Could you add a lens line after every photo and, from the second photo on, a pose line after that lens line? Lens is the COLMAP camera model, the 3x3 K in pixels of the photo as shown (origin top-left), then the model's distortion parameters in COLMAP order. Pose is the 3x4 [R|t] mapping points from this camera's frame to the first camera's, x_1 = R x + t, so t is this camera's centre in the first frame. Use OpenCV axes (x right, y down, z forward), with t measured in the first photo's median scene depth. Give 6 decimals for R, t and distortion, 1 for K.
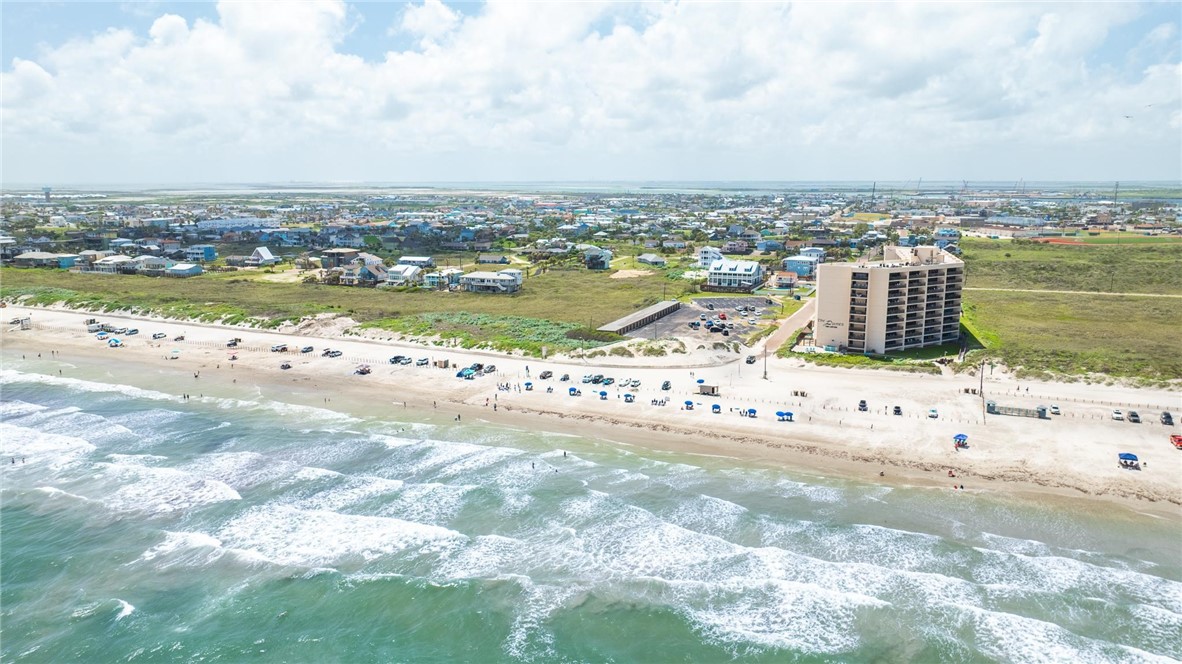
lens RADIAL K [[829.6, 0, 591.0], [0, 829.6, 332.0], [0, 0, 1]] dist [-0.008344, 0.000855]
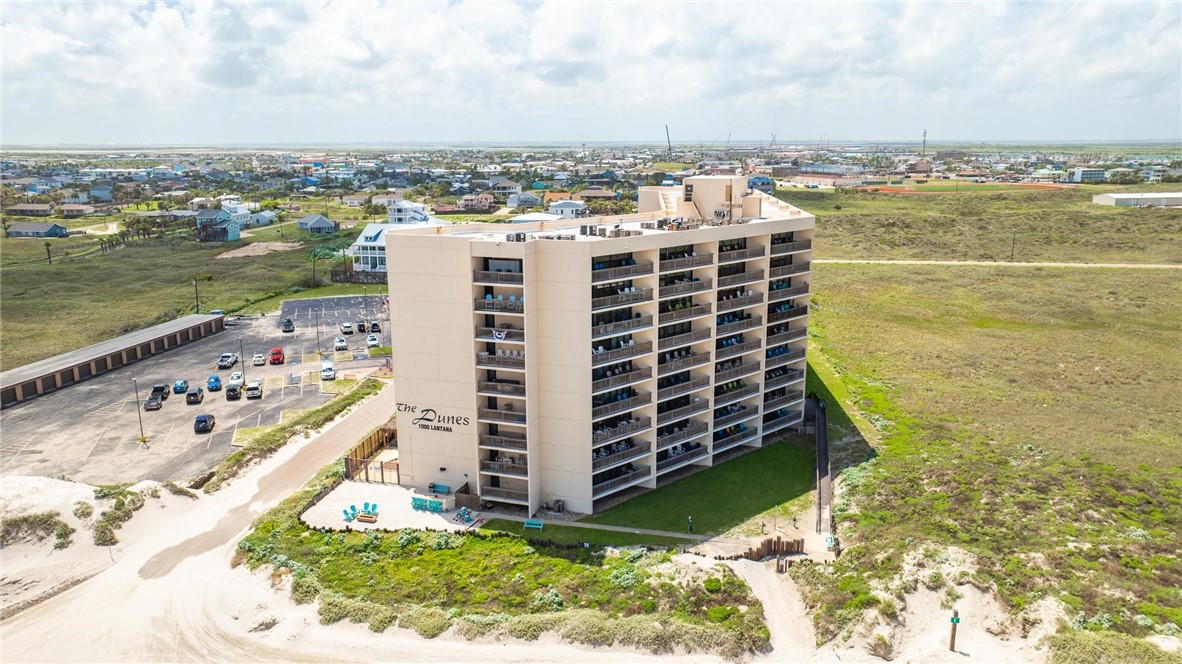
lens RADIAL K [[829.6, 0, 591.0], [0, 829.6, 332.0], [0, 0, 1]] dist [-0.008344, 0.000855]
pose [[0.978203, -0.048904, 0.201808, 0.281550], [0.039916, 0.998031, 0.048373, -0.055188], [-0.203776, -0.039263, 0.978230, 0.667611]]
